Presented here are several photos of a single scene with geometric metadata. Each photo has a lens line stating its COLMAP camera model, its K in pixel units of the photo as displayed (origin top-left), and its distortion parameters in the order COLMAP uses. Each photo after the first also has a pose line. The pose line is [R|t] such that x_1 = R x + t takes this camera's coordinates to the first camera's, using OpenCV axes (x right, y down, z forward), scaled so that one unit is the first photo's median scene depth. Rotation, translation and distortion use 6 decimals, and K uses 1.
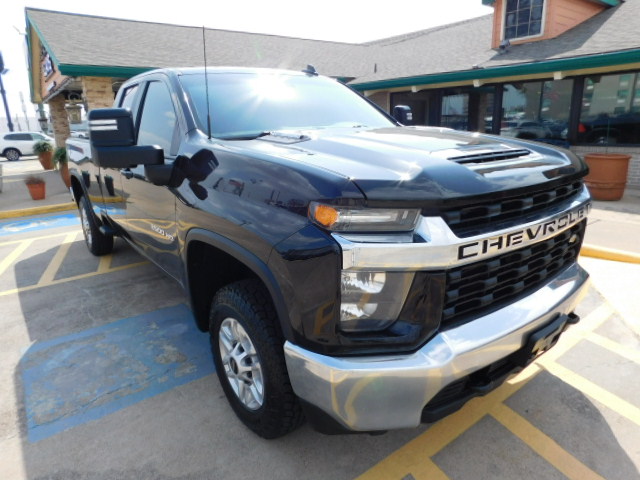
lens RADIAL K [[422.7, 0, 322.8], [0, 422.7, 239.9], [0, 0, 1]] dist [-0.082899, 0.063839]
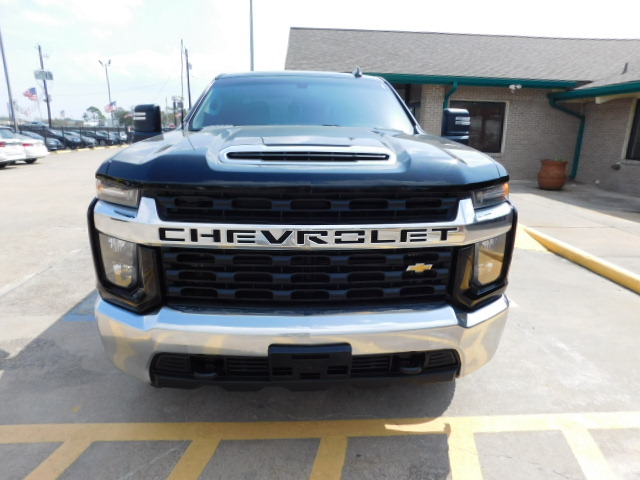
lens RADIAL K [[422.7, 0, 322.8], [0, 422.7, 239.9], [0, 0, 1]] dist [-0.082899, 0.063839]
pose [[0.821867, 0.183433, -0.539340, 0.933869], [-0.189160, 0.980898, 0.045359, -0.061674], [0.537357, 0.064742, 0.840866, 0.227882]]
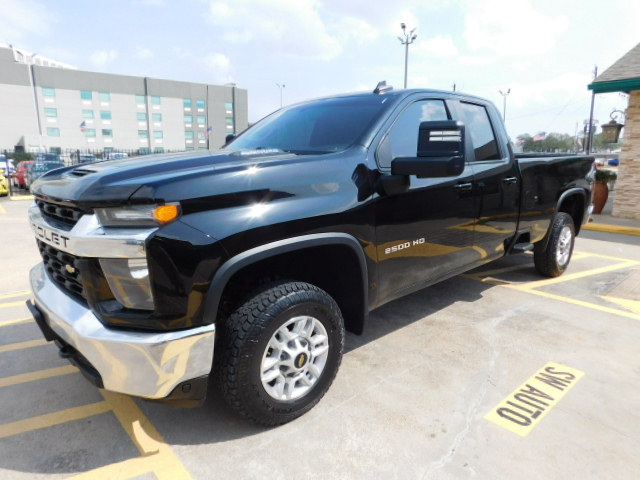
lens RADIAL K [[422.7, 0, 322.8], [0, 422.7, 239.9], [0, 0, 1]] dist [-0.082899, 0.063839]
pose [[0.077020, 0.257360, -0.963241, 1.623180], [-0.265622, 0.936491, 0.228974, -0.470214], [0.960996, 0.238222, 0.140489, 1.492948]]
